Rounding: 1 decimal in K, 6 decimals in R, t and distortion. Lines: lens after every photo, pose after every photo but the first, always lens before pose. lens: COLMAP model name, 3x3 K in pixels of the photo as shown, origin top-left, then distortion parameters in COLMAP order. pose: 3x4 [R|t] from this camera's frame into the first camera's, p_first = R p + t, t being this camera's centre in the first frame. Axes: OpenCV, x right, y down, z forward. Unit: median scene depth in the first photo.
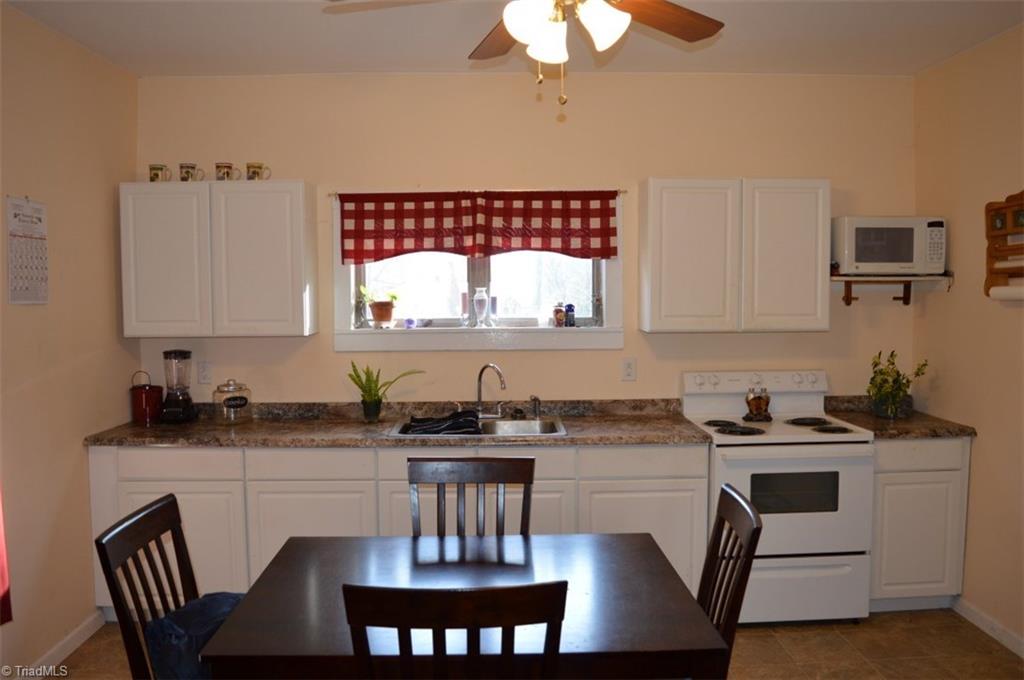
lens RADIAL K [[818.4, 0, 514.3], [0, 818.4, 338.8], [0, 0, 1]] dist [-0.094157, 0.012510]
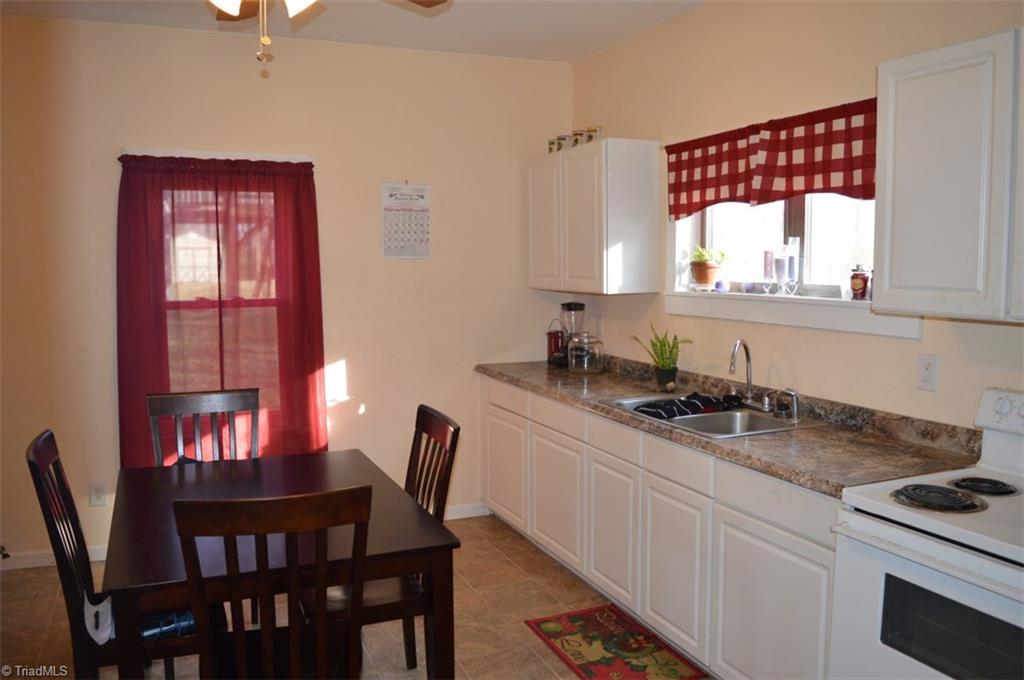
lens RADIAL K [[818.4, 0, 514.5], [0, 818.4, 341.5], [0, 0, 1]] dist [-0.094157, 0.012510]
pose [[0.372107, 0.095223, -0.923293, 0.605564], [-0.054742, 0.995244, 0.080582, -0.018971], [0.926574, 0.020558, 0.375550, 0.487648]]
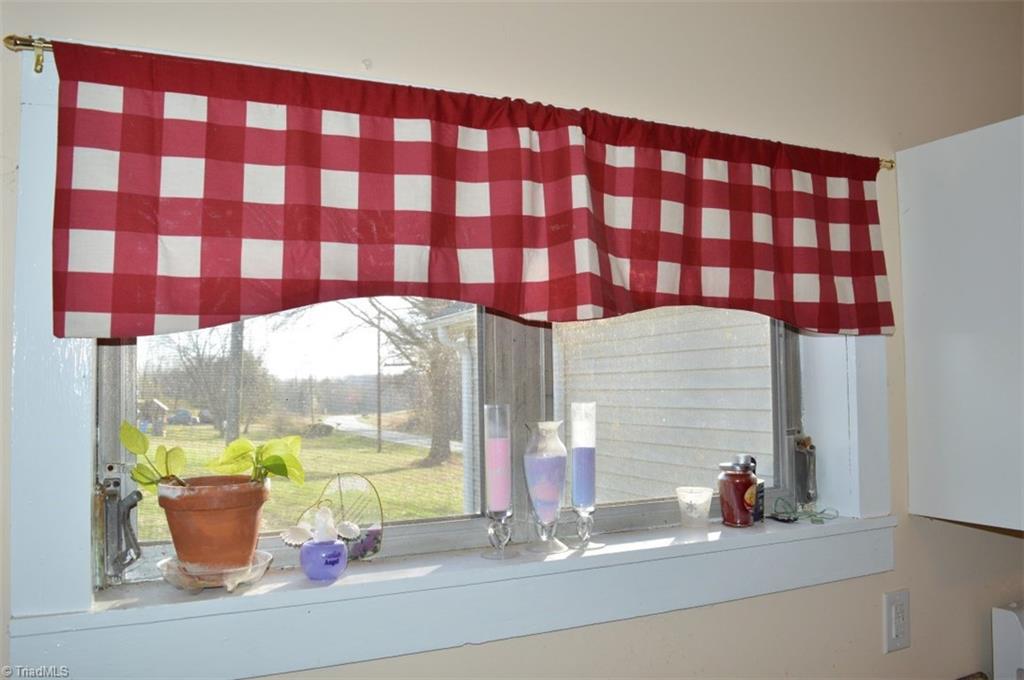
lens RADIAL K [[818.4, 0, 511.4], [0, 818.4, 333.4], [0, 0, 1]] dist [-0.094157, 0.012510]
pose [[0.901315, 0.019067, 0.432744, -0.192713], [0.034672, 0.992650, -0.115950, -0.061220], [-0.431774, 0.119512, 0.894029, 0.743021]]
